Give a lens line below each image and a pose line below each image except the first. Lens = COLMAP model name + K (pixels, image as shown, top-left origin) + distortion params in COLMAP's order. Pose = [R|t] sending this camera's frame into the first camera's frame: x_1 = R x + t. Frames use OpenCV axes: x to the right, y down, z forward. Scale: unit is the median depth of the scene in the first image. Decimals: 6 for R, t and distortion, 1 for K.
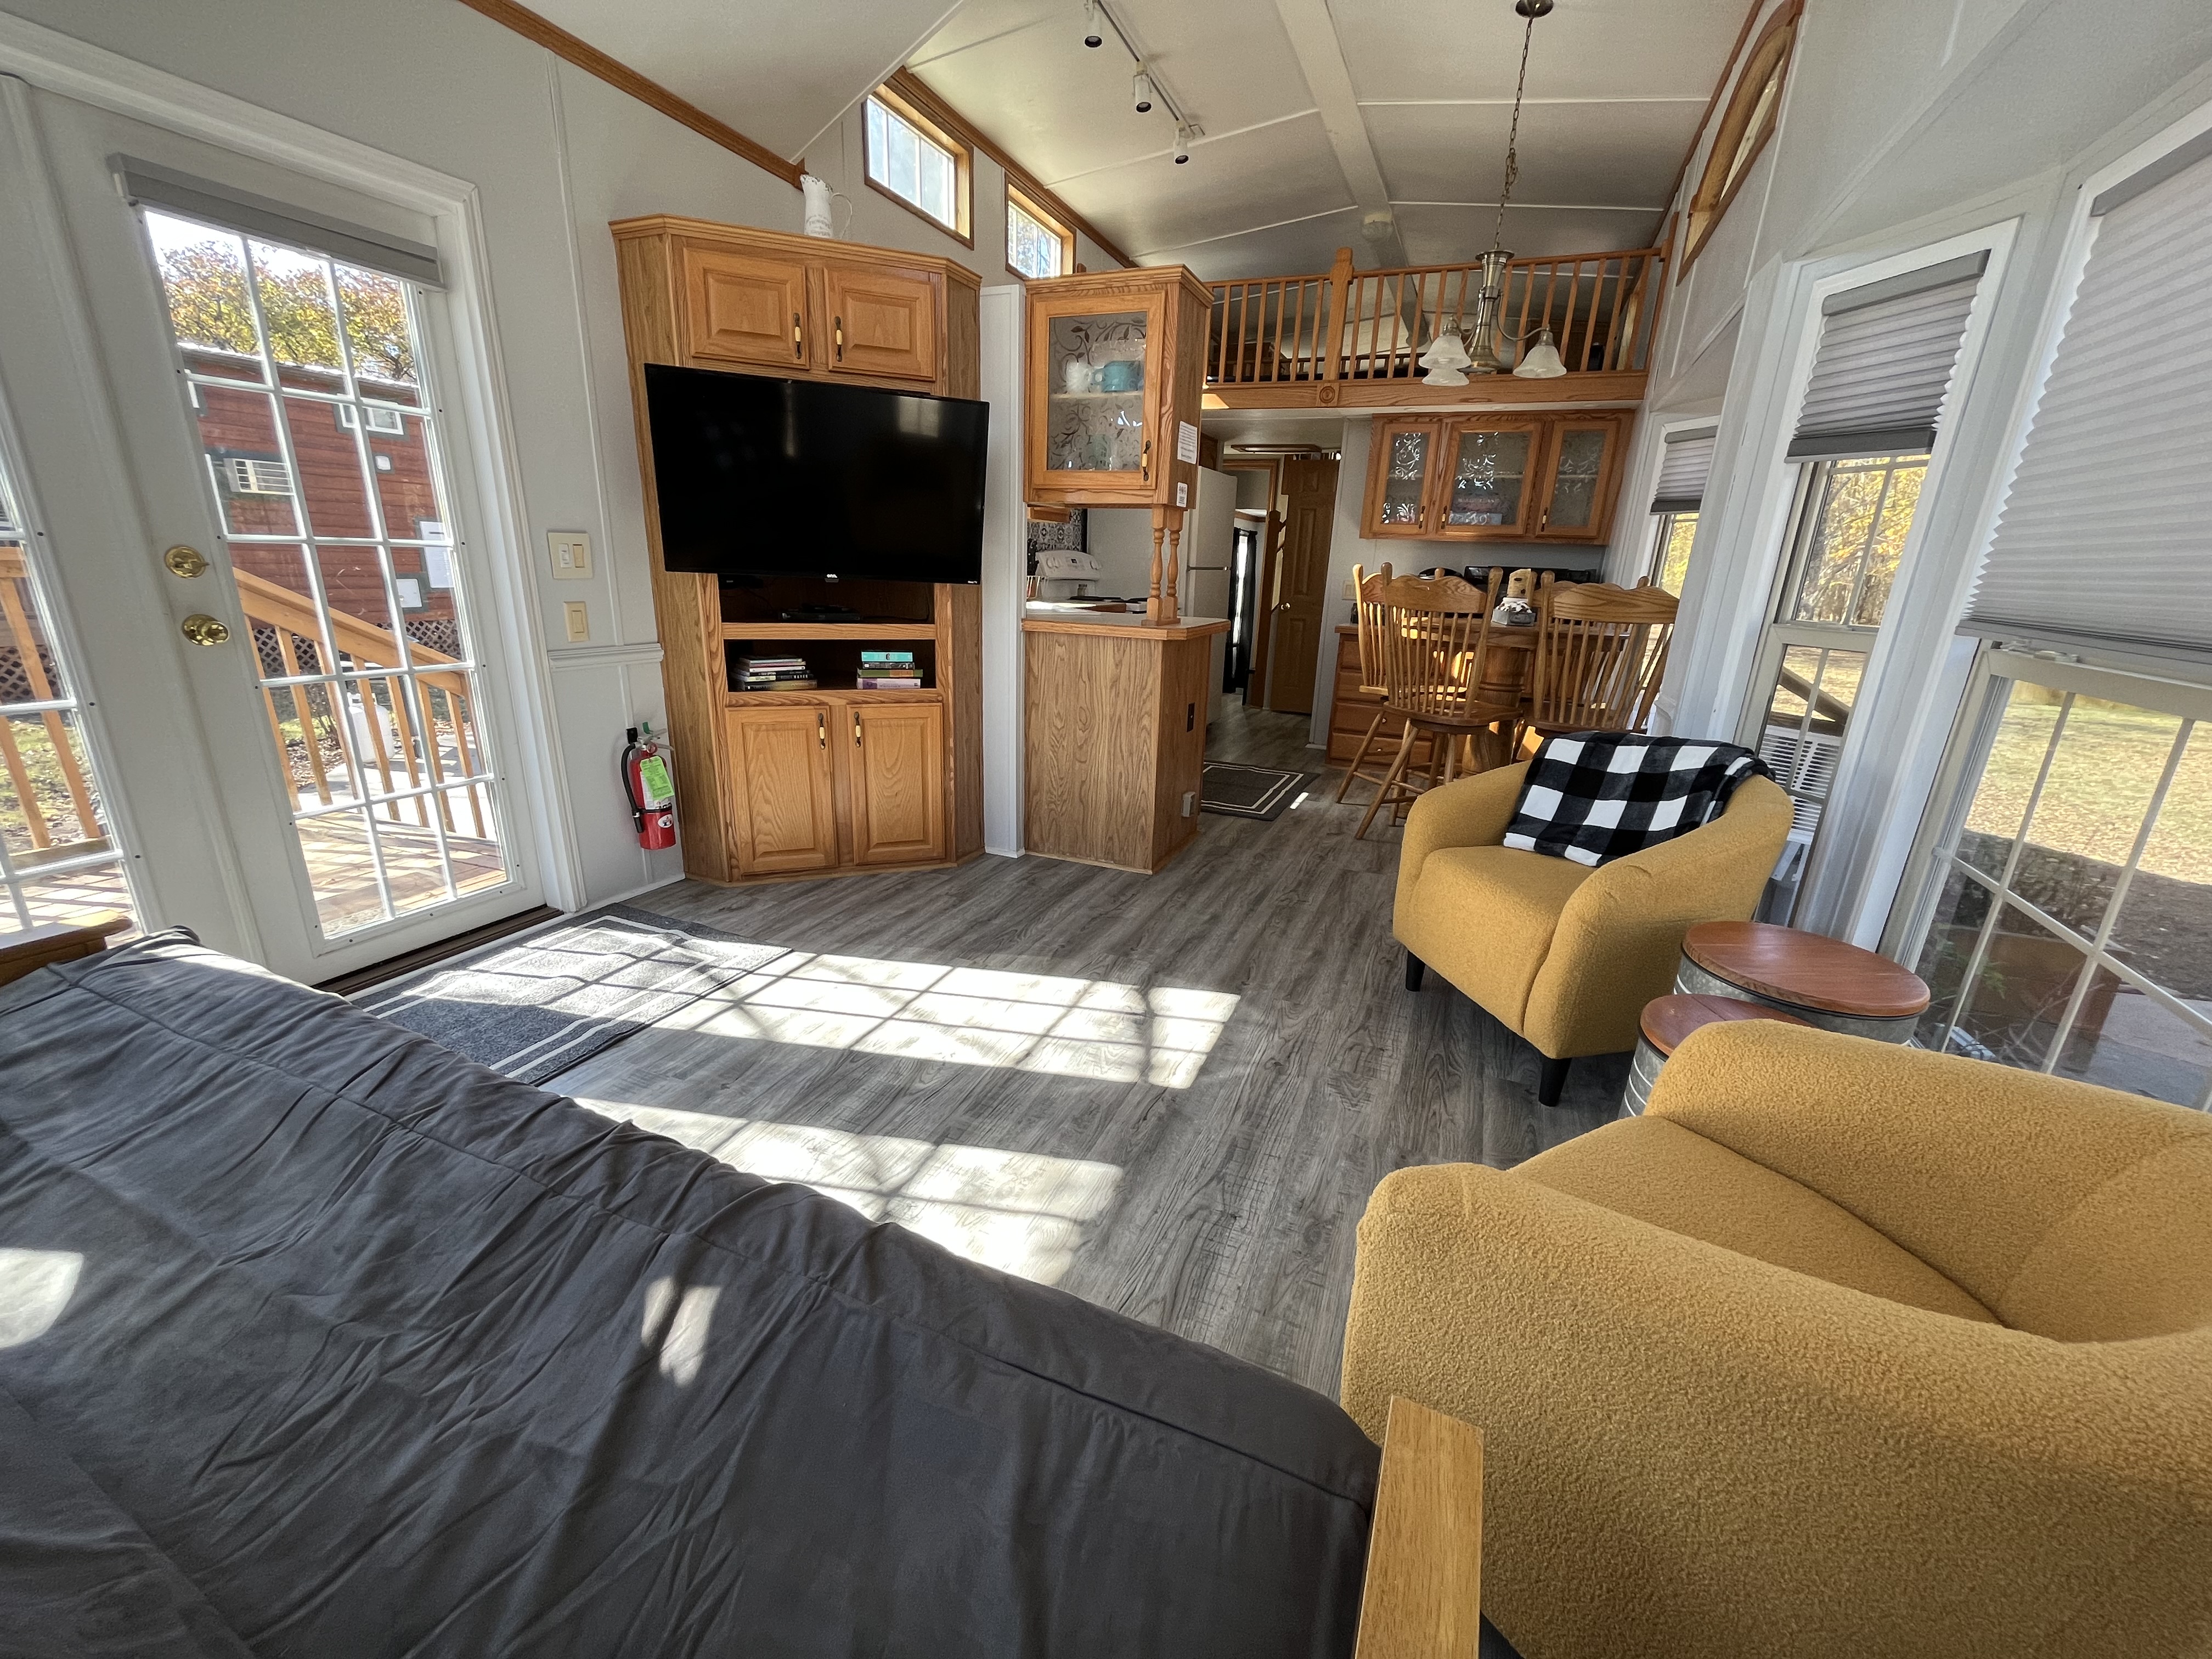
lens RADIAL K [[891.4, 0, 1100.0], [0, 891.4, 842.7], [0, 0, 1]] dist [-0.003088, 0.000122]
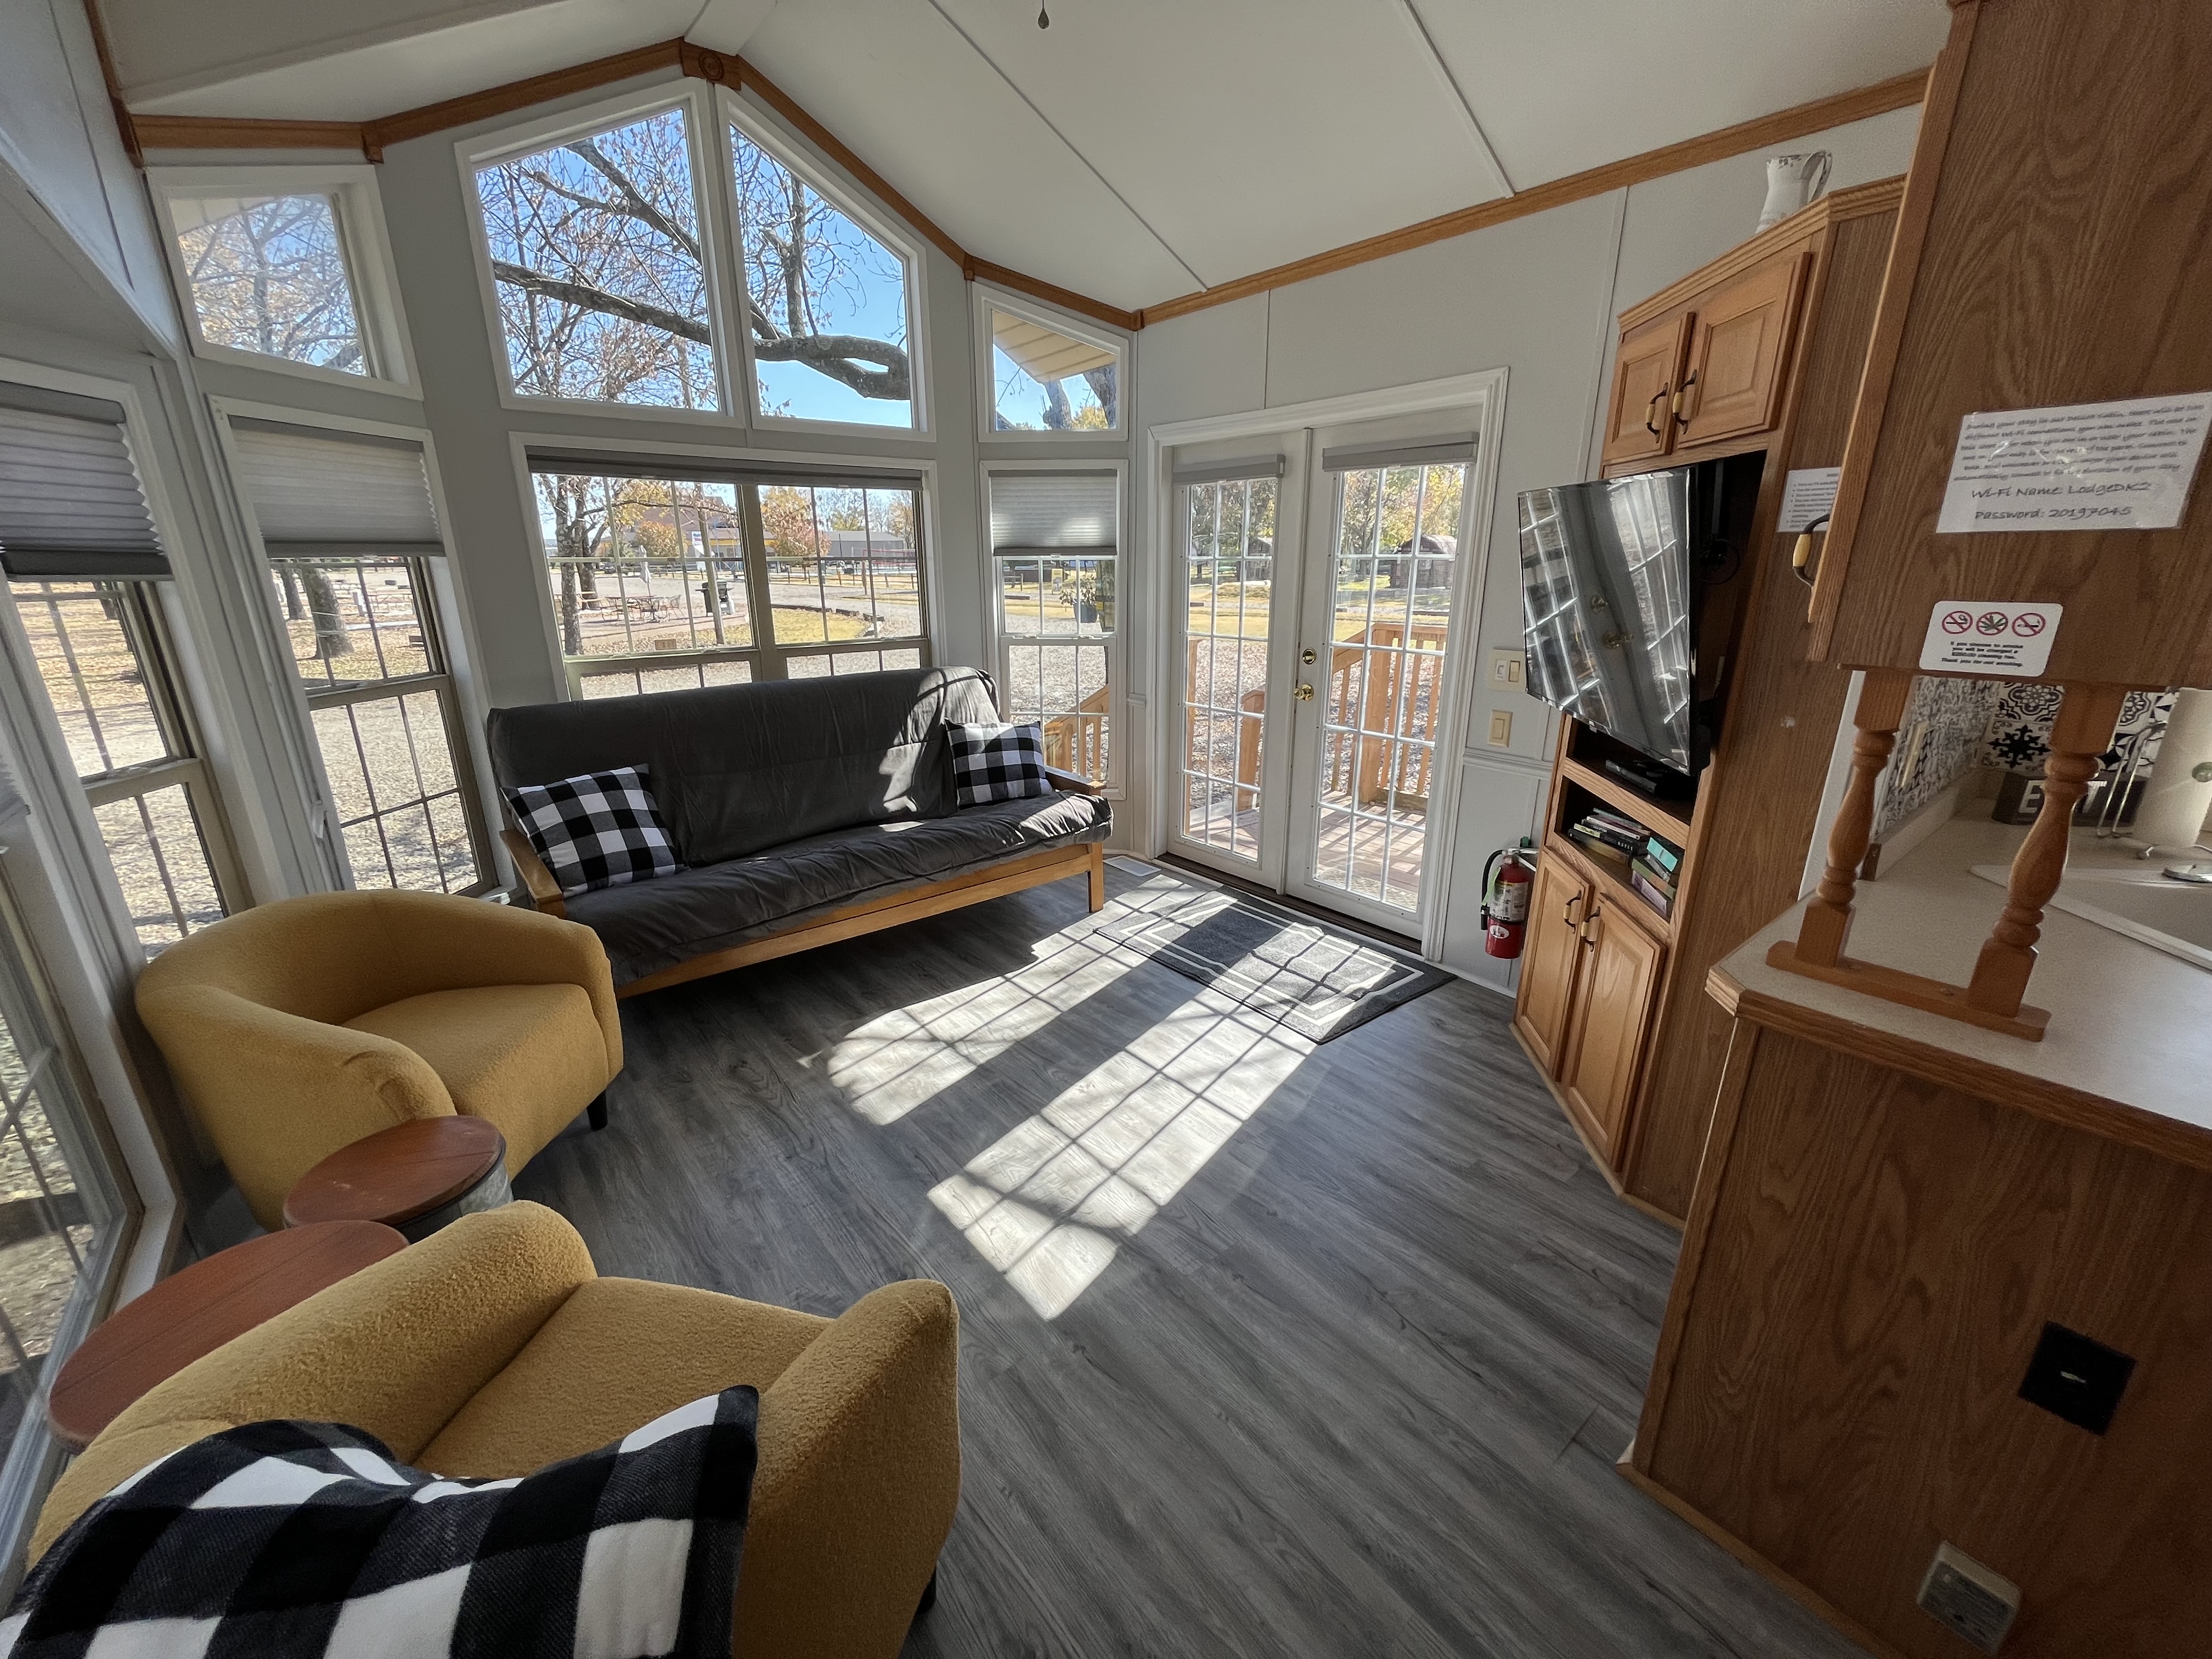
lens RADIAL K [[891.4, 0, 1100.6], [0, 891.4, 844.6], [0, 0, 1]] dist [-0.003088, 0.000122]
pose [[-0.468199, 0.241915, -0.849863, 0.550518], [-0.279212, 0.872012, 0.402040, -0.389926], [0.838350, 0.425527, -0.340729, 0.935697]]
